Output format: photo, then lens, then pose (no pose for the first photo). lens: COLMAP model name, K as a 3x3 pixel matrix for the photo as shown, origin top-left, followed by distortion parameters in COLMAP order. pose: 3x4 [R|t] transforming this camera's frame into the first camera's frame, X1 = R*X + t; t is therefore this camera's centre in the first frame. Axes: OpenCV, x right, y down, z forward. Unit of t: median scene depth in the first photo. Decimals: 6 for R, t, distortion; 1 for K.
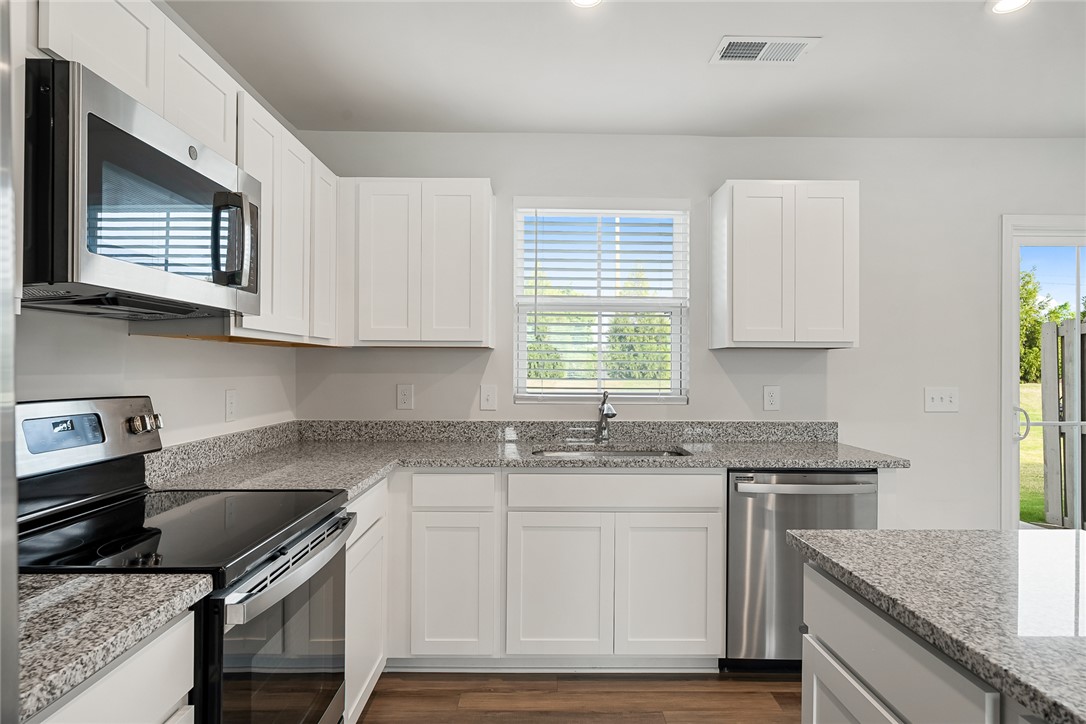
lens RADIAL K [[655.4, 0, 544.8], [0, 655.4, 359.9], [0, 0, 1]] dist [0.004161, 0.000255]
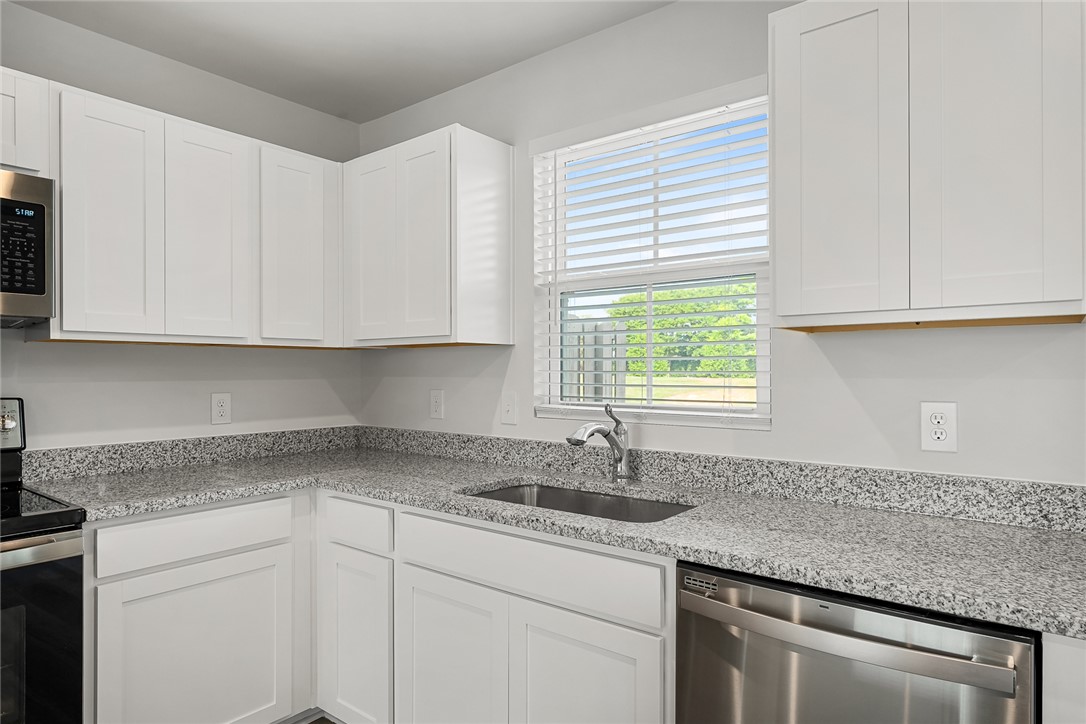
lens RADIAL K [[655.4, 0, 540.4], [0, 655.4, 371.3], [0, 0, 1]] dist [0.004161, 0.000255]
pose [[0.759334, -0.006529, -0.650668, 0.447466], [0.014735, 0.999866, 0.007164, 0.010063], [0.650534, -0.015027, 0.759329, 0.445657]]
